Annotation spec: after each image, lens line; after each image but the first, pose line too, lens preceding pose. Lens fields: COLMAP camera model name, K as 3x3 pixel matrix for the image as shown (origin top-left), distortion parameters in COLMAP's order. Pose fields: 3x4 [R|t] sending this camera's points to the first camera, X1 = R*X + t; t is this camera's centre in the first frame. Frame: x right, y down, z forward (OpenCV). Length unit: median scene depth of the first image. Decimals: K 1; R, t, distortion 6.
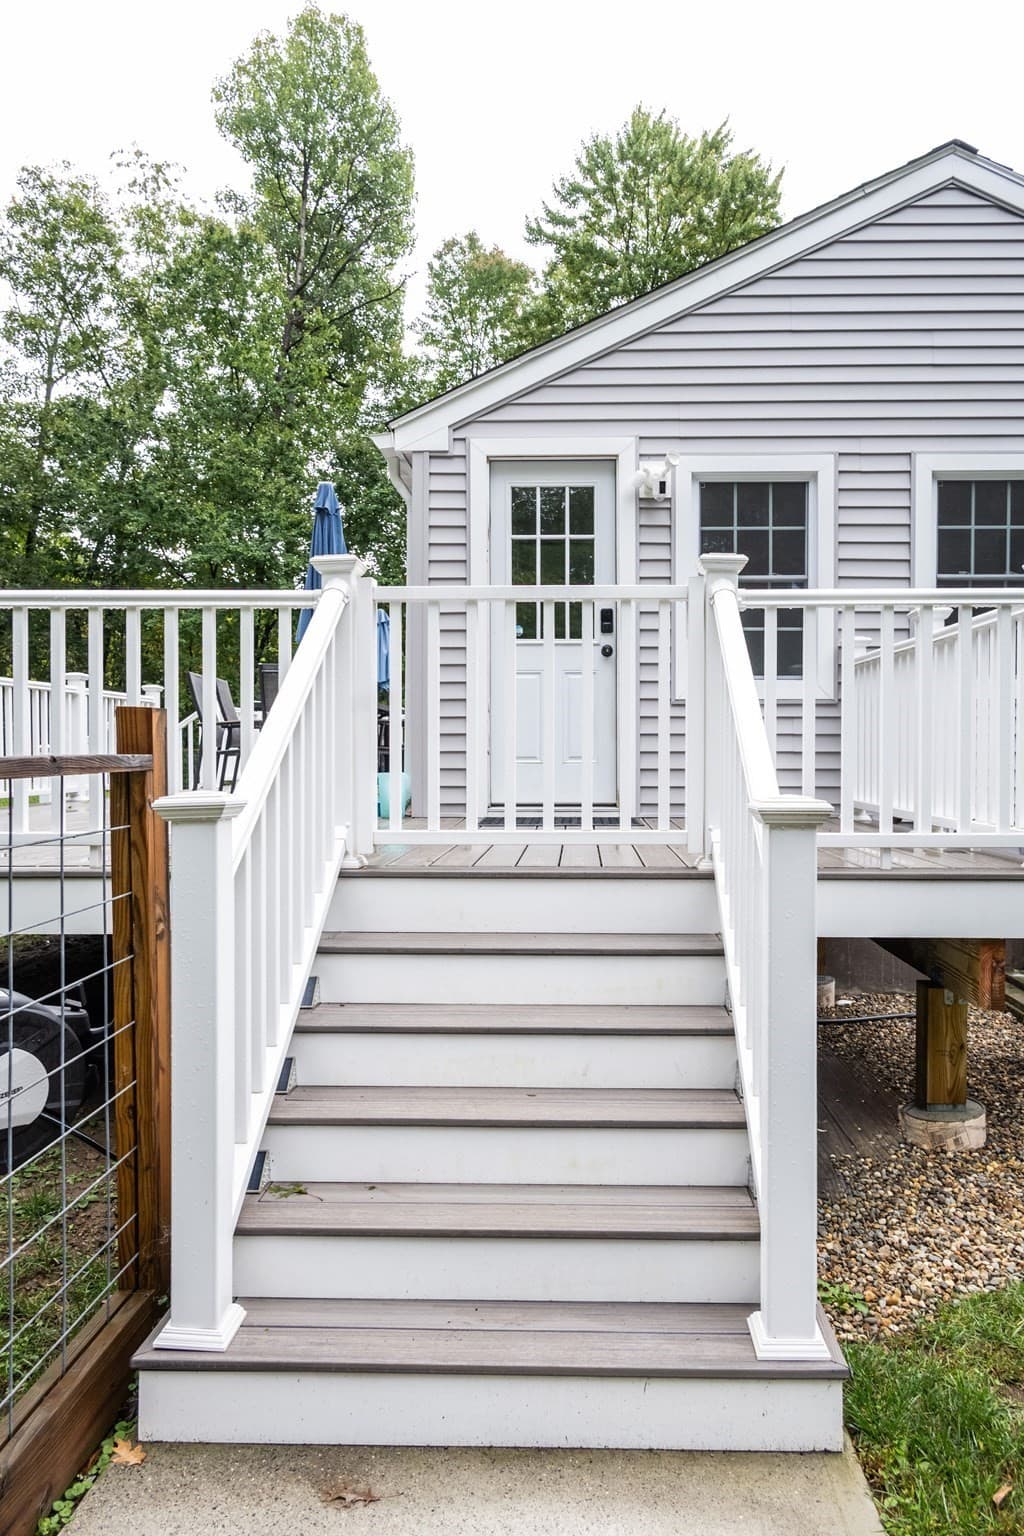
lens RADIAL K [[1097.5, 0, 566.5], [0, 1097.5, 763.3], [0, 0, 1]] dist [0.001814, -0.005096]
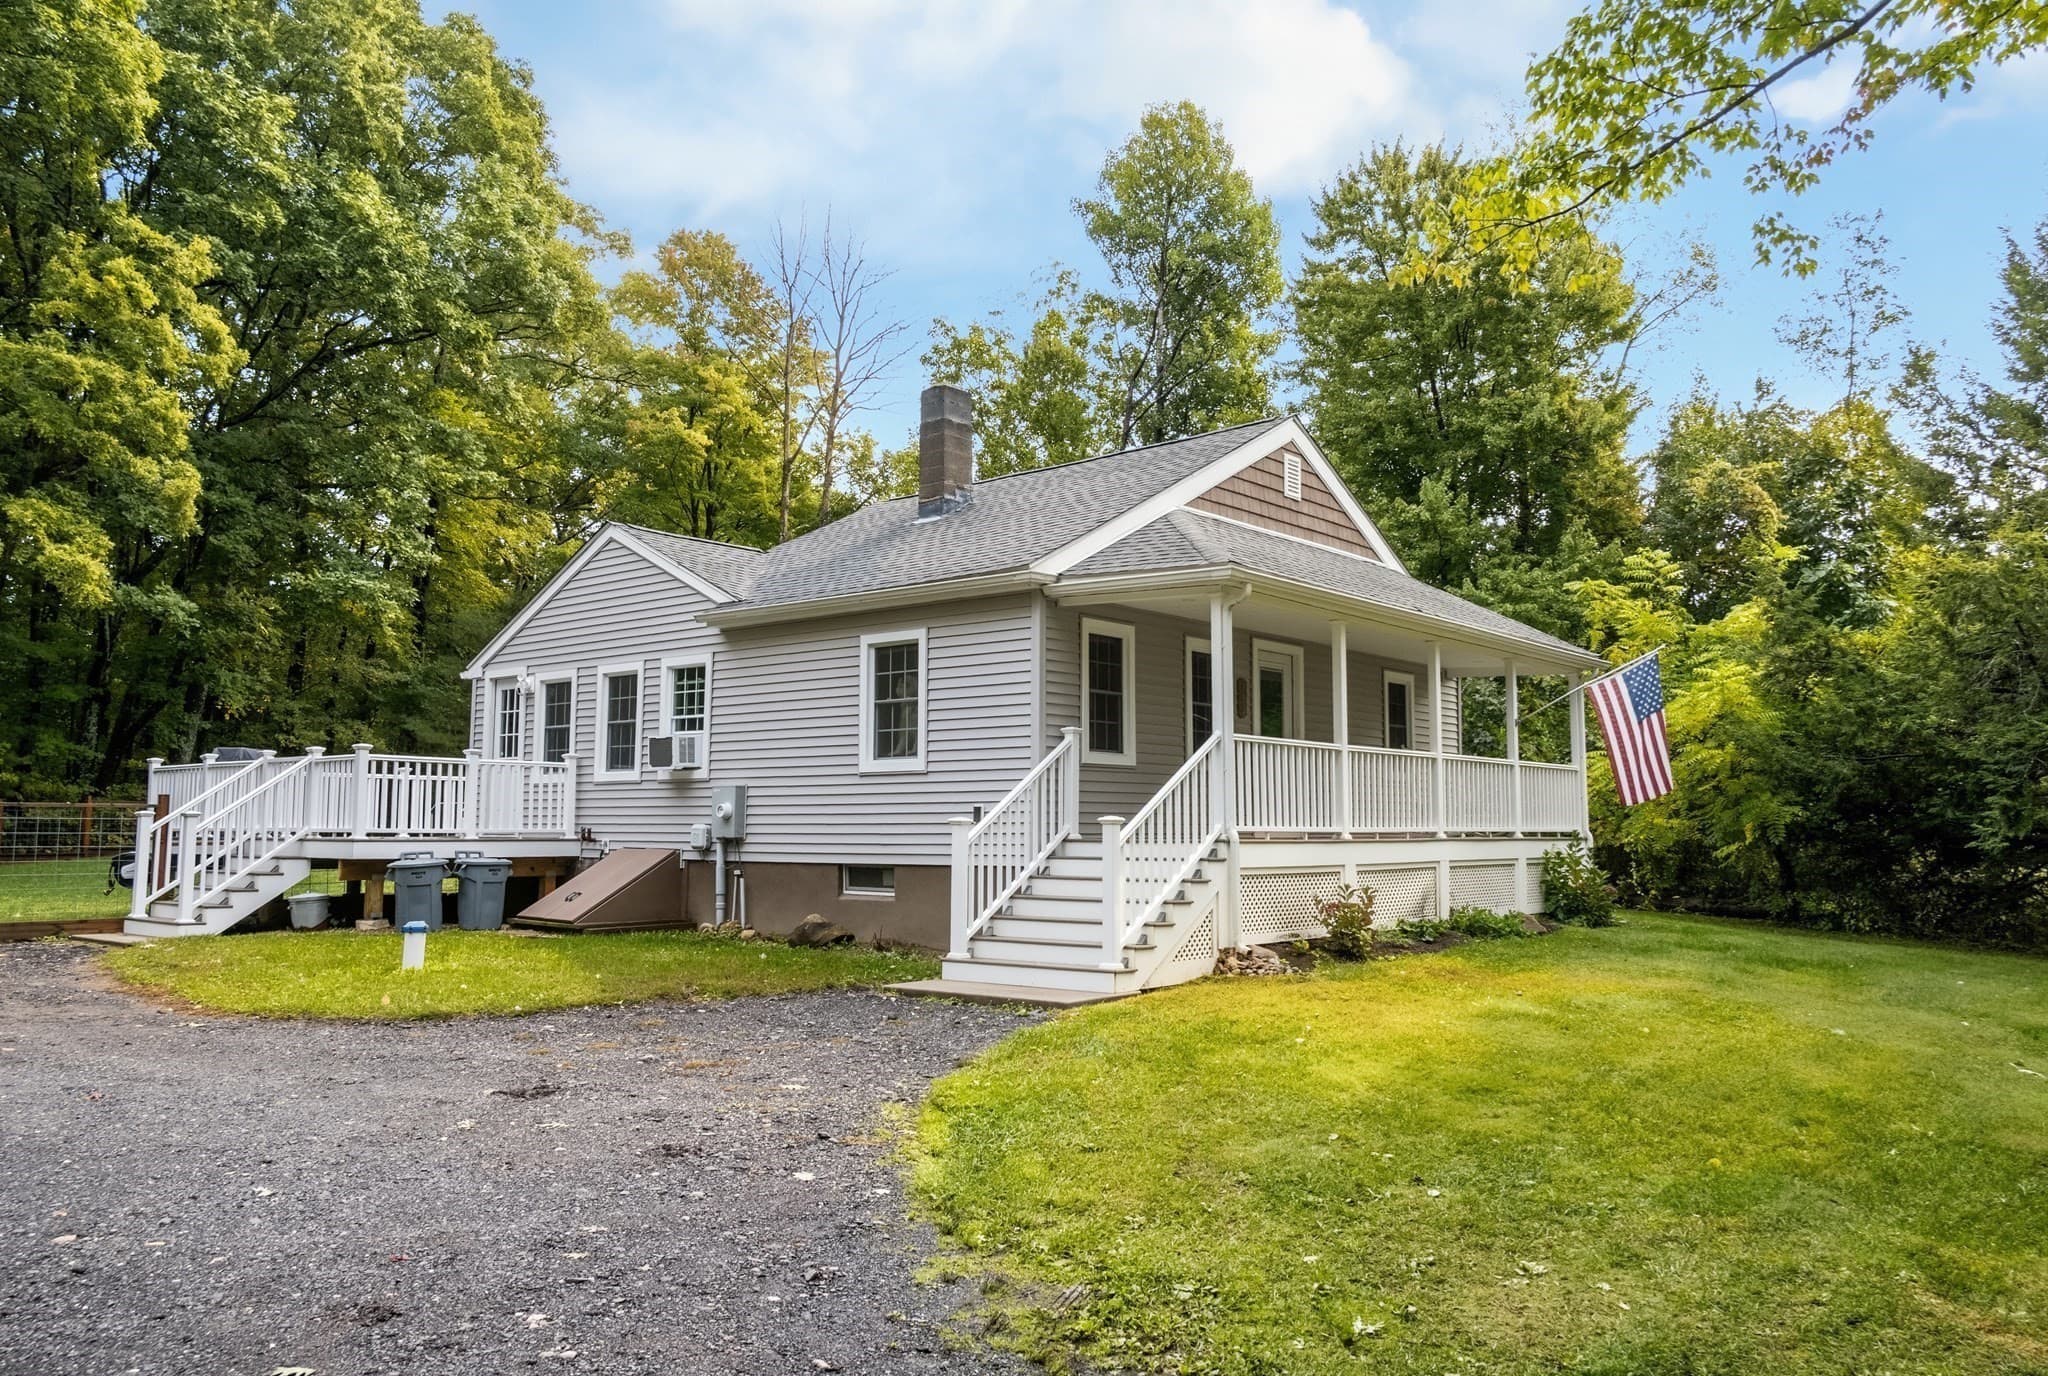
lens RADIAL K [[1461.8, 0, 1024.0], [0, 1461.8, 688.0], [0, 0, 1]] dist [-0.006375, -0.002954]
pose [[0.789640, -0.056130, -0.610998, 0.544049], [-0.008433, 0.994720, -0.102279, 0.008015], [0.613513, 0.085916, 0.784997, -0.142128]]
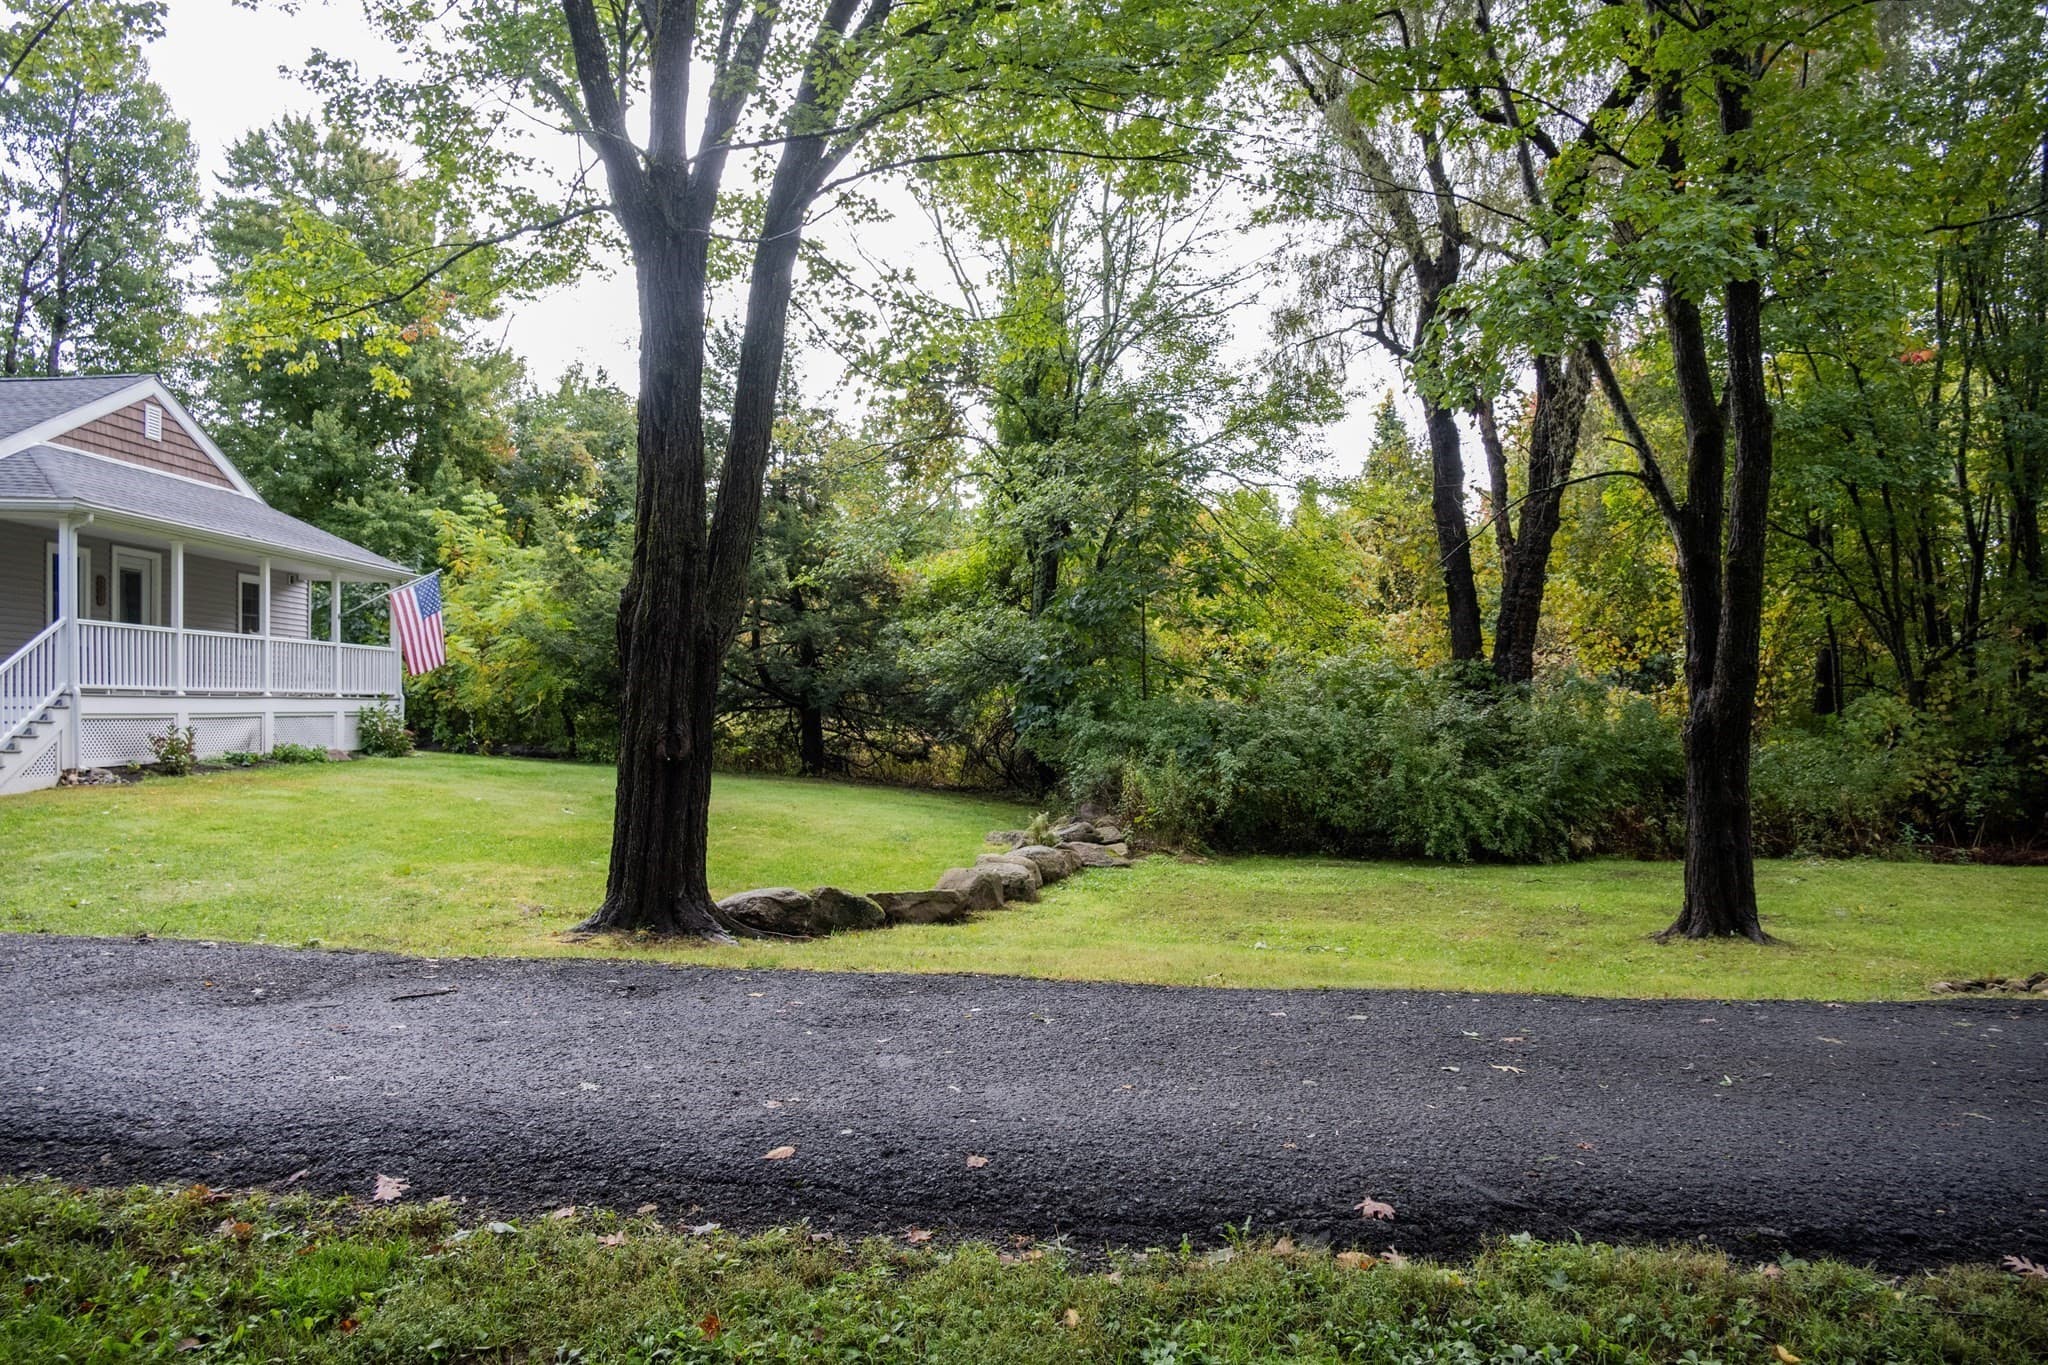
lens RADIAL K [[1340.4, 0, 1024.0], [0, 1340.4, 682.5], [0, 0, 1]] dist [0.000436, -0.014229]
pose [[0.998971, -0.006076, 0.044947, 0.692274], [0.007275, 0.999621, -0.026554, 0.020575], [-0.044769, 0.026854, 0.998636, -0.331005]]
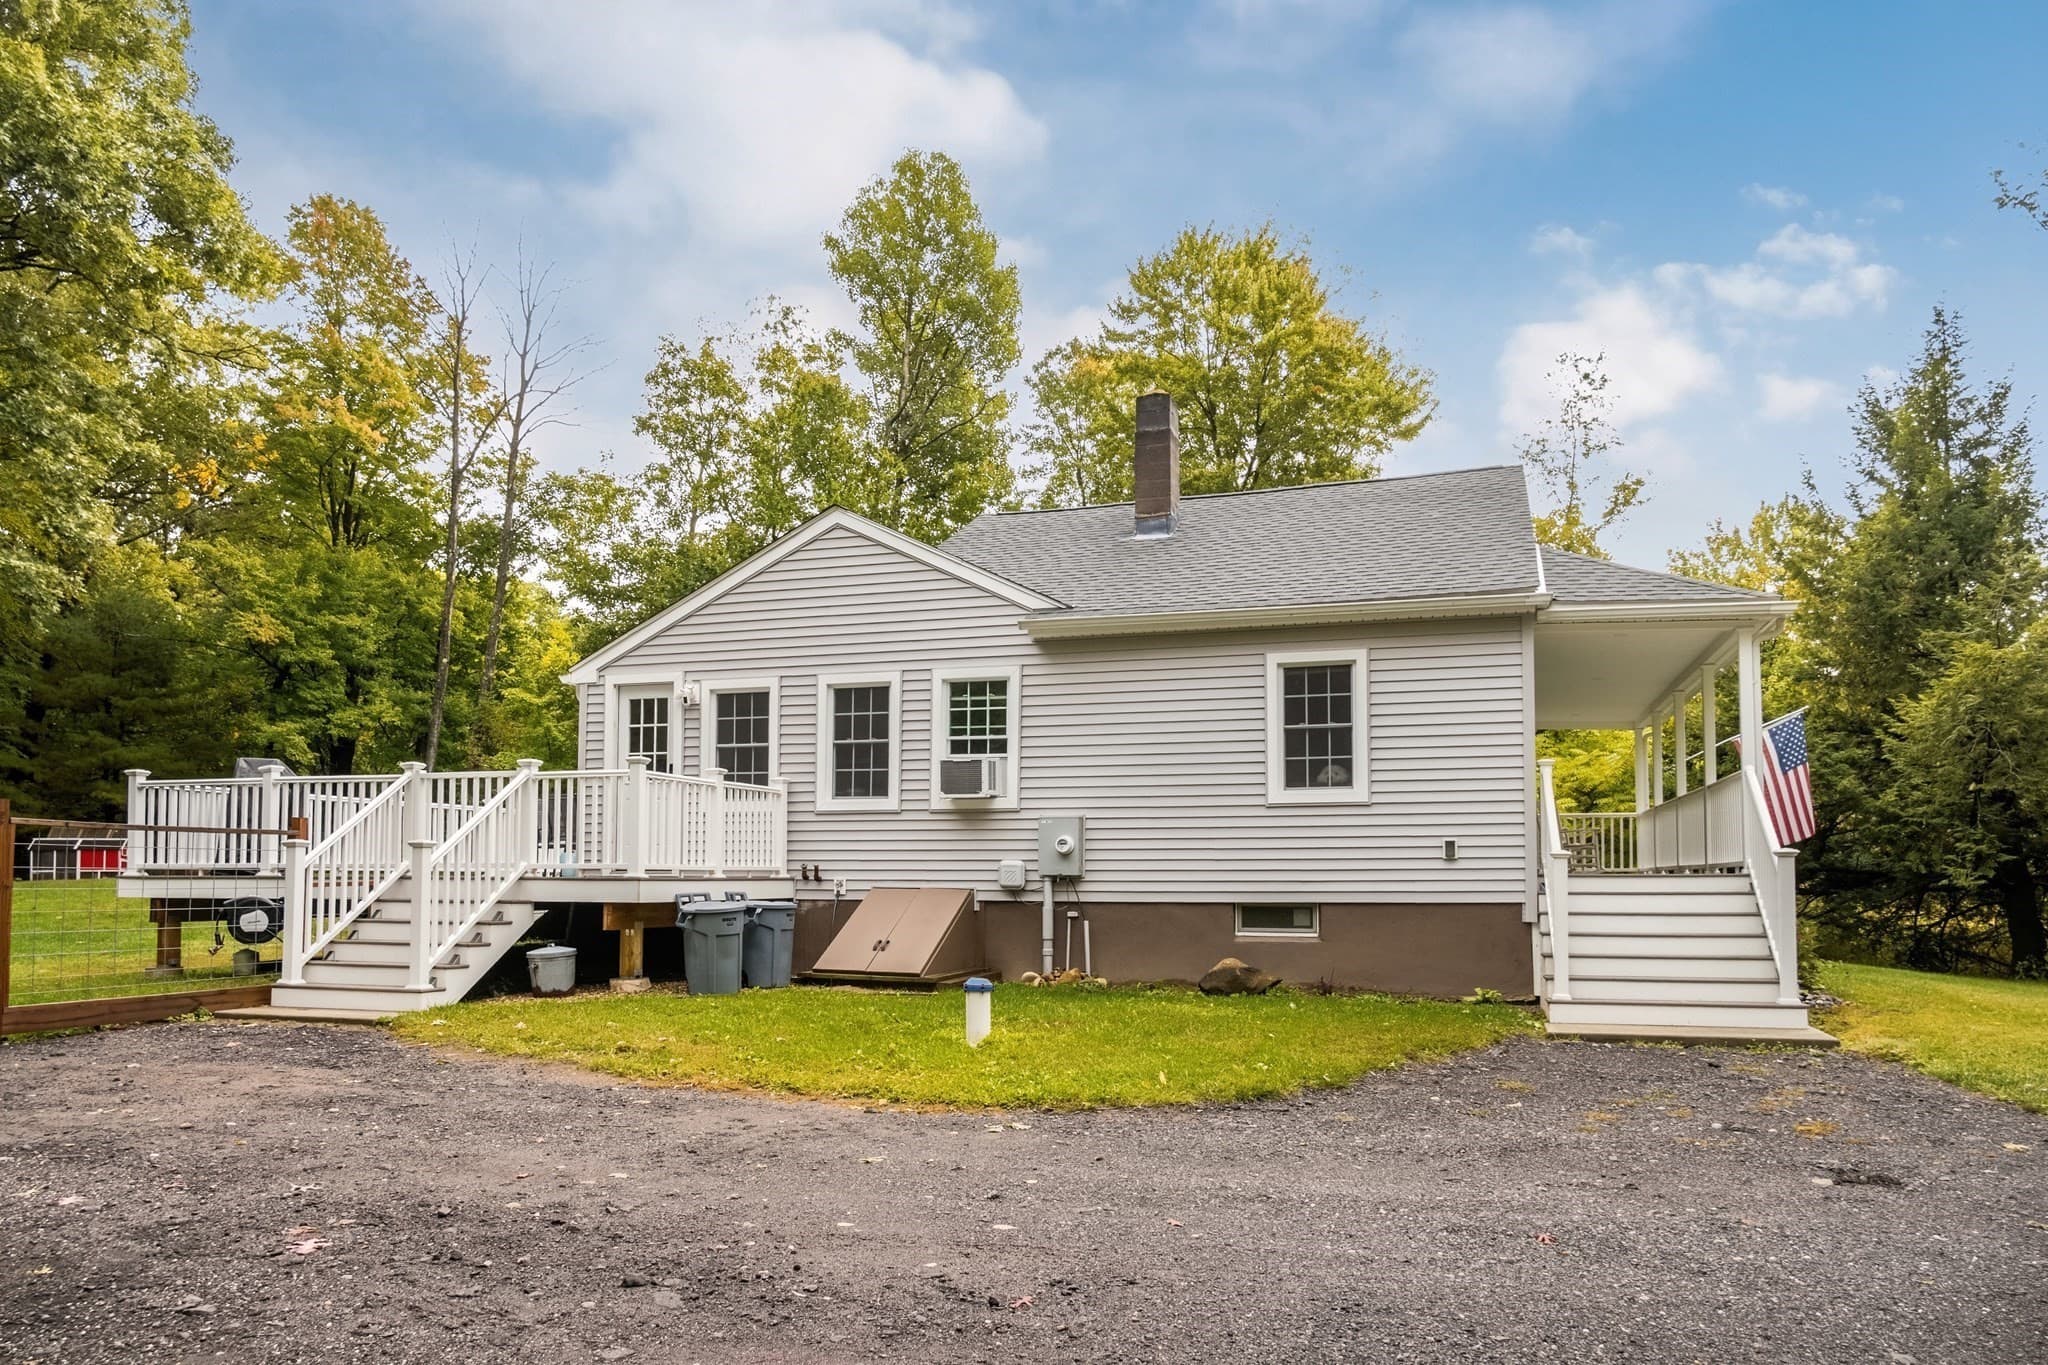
lens RADIAL K [[1380.1, 0, 1019.6], [0, 1380.1, 807.6], [0, 0, 1]] dist [-0.003483, 0.001523]
pose [[0.958801, -0.011433, -0.283848, 0.257603], [-0.005651, 0.998224, -0.059297, 0.013168], [0.284022, 0.058458, 0.957034, -0.212864]]
